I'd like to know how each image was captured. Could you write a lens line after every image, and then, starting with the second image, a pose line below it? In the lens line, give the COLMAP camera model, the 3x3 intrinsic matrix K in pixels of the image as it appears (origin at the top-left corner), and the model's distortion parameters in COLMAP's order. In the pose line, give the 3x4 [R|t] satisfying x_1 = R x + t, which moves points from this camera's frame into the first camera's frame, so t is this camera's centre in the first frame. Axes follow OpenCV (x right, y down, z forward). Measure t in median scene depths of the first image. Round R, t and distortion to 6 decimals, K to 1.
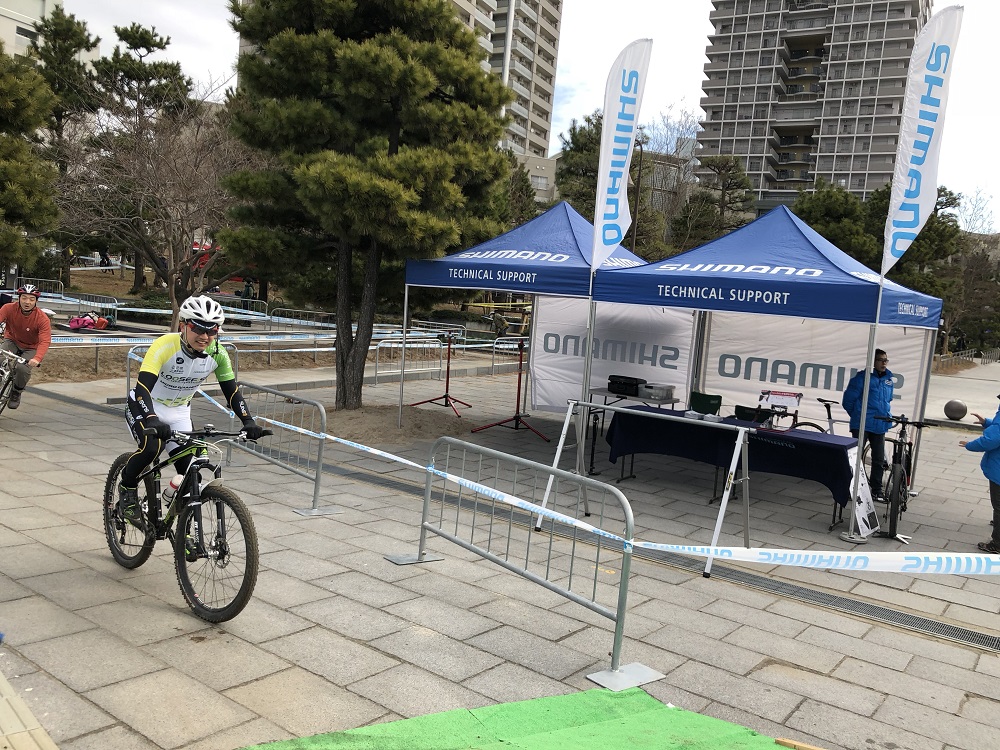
lens RADIAL K [[821.0, 0, 497.0], [0, 821.0, 440.5], [0, 0, 1]] dist [0.011539, -0.016812]
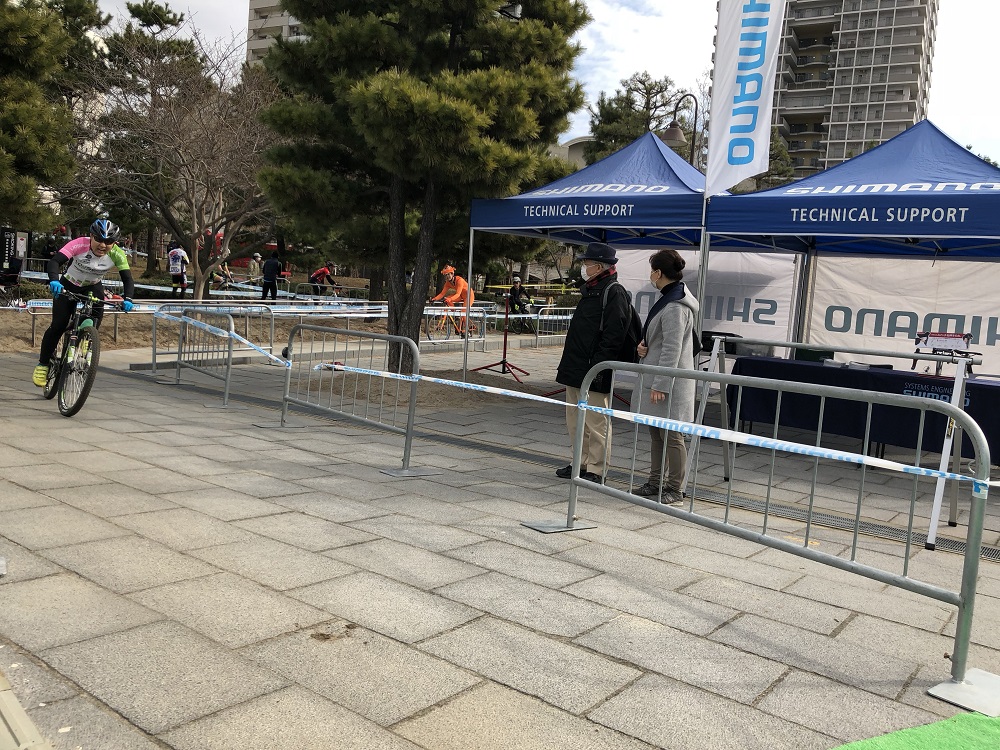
lens RADIAL K [[809.8, 0, 493.5], [0, 809.8, 420.8], [0, 0, 1]] dist [0.015367, -0.010414]
pose [[0.999958, -0.007718, -0.004872, -0.089963], [0.007625, 0.999797, -0.018669, 0.034650], [0.005015, 0.018631, 0.999814, 0.146479]]
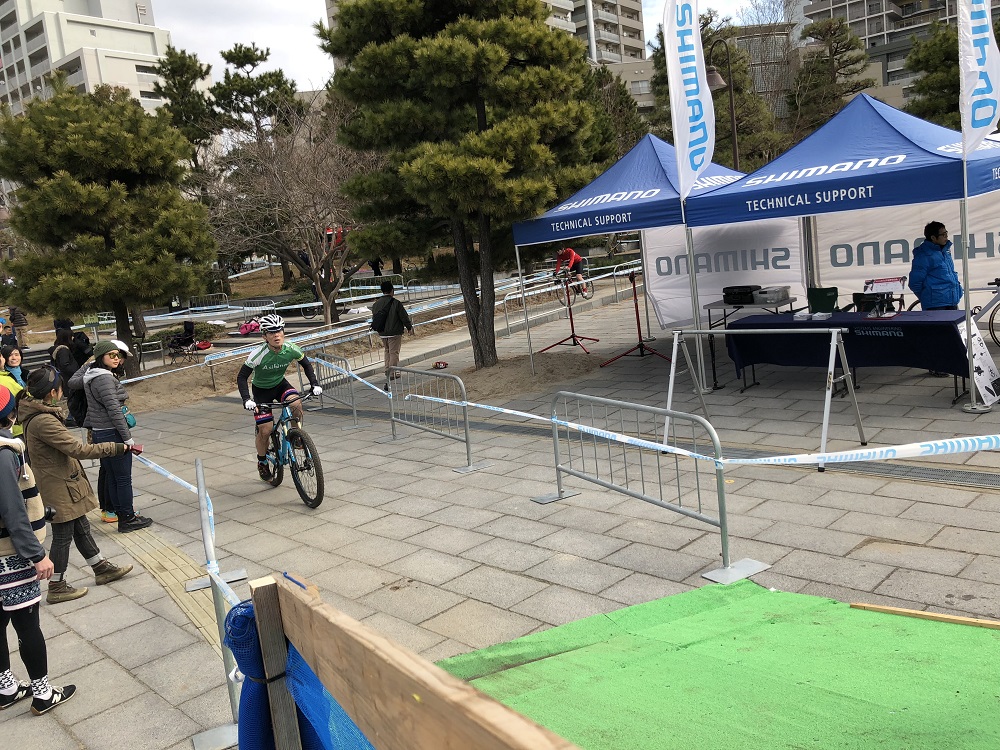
lens RADIAL K [[809.8, 0, 493.5], [0, 809.8, 420.8], [0, 0, 1]] dist [0.015367, -0.010414]
pose [[0.964843, -0.173485, -0.197434, 0.035036], [0.186231, 0.981343, 0.047789, -0.020366], [0.185460, -0.082877, 0.979151, -0.083549]]
